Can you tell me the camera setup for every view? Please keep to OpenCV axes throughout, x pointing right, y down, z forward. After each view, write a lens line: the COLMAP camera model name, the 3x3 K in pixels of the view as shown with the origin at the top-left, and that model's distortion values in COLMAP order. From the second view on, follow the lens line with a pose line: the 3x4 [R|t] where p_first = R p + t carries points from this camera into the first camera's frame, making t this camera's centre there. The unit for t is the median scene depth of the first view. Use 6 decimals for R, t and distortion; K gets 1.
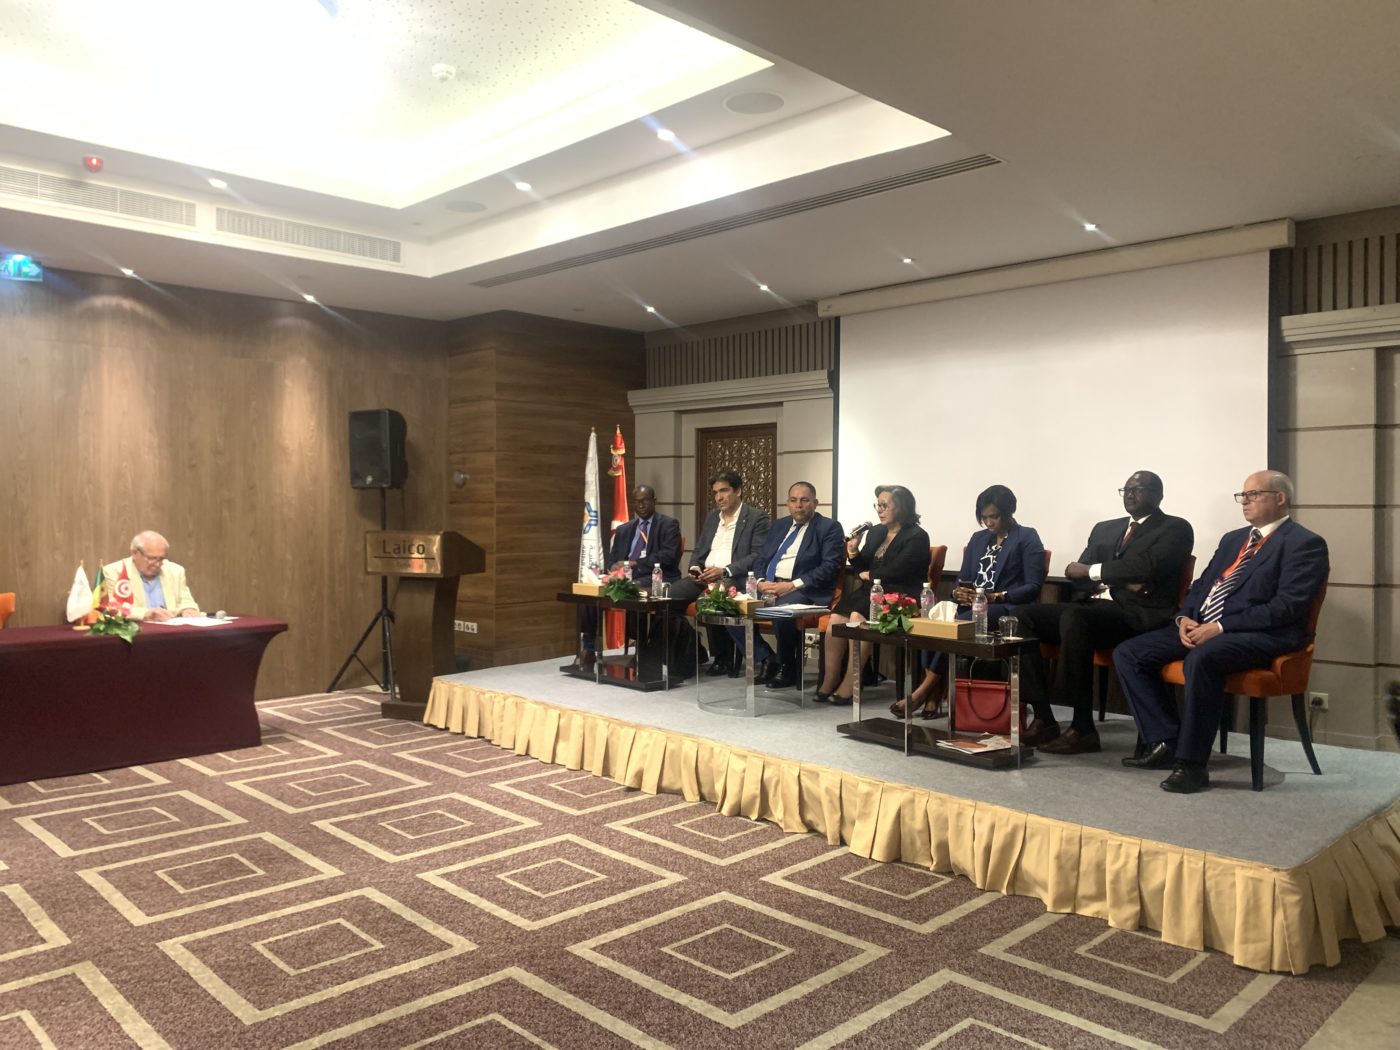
lens RADIAL K [[1077.3, 0, 700.0], [0, 1077.3, 525.0], [0, 0, 1]] dist [-0.009653, -0.090327]
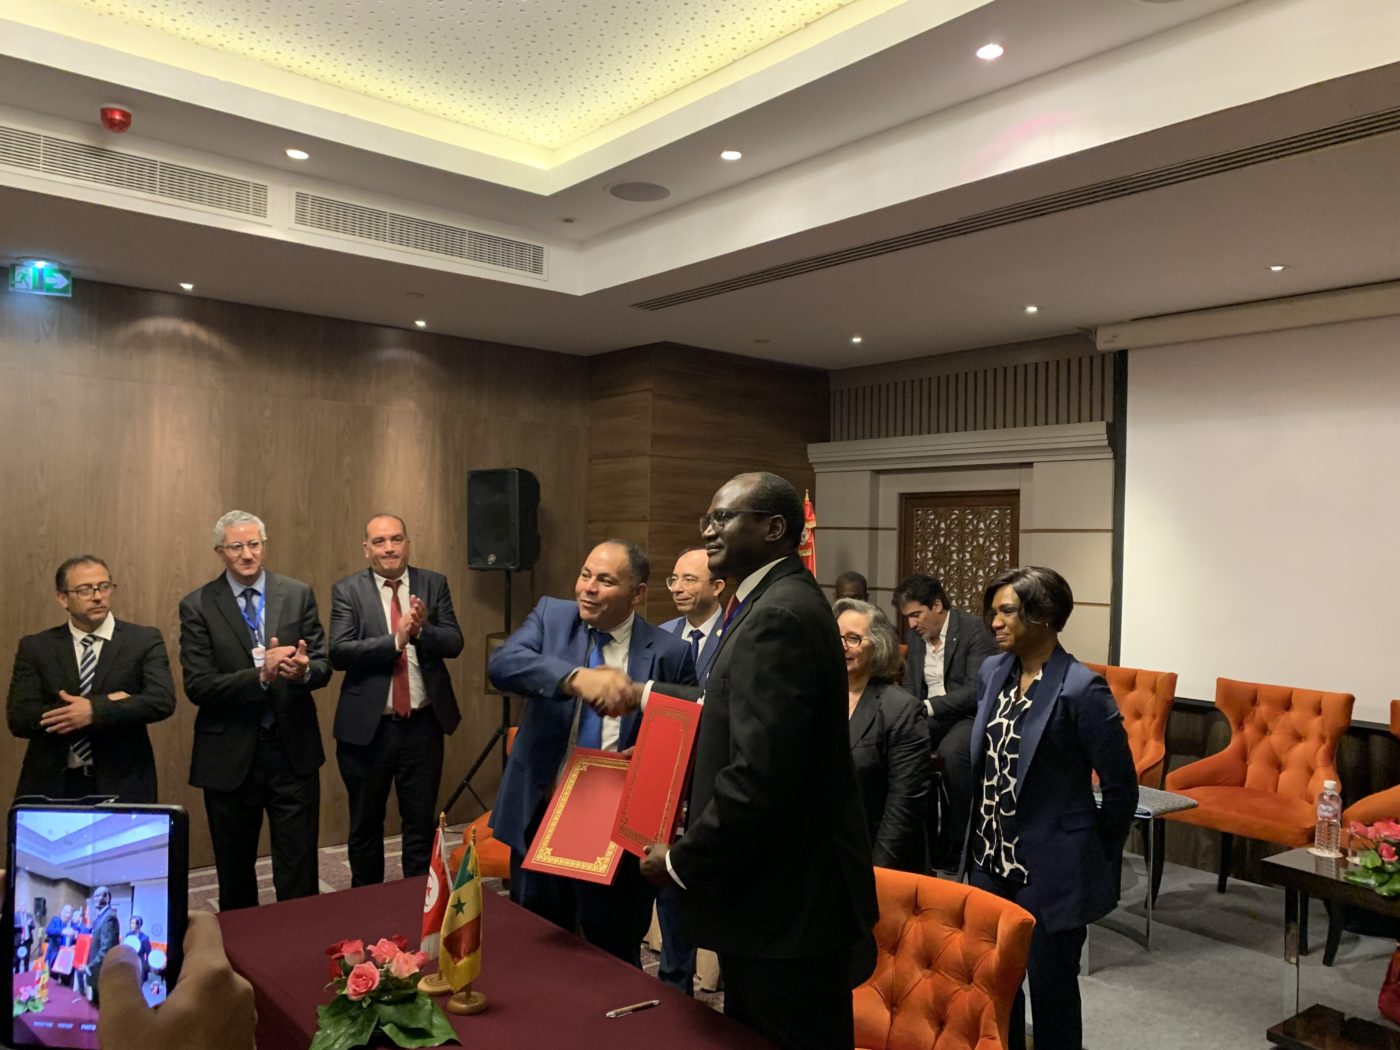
lens RADIAL K [[1077.3, 0, 700.0], [0, 1077.3, 525.0], [0, 0, 1]] dist [-0.009653, -0.090327]
pose [[0.995612, 0.015300, -0.092322, -0.092619], [-0.018786, 0.999139, -0.036999, -0.042965], [0.091676, 0.038571, 0.995042, 0.258305]]
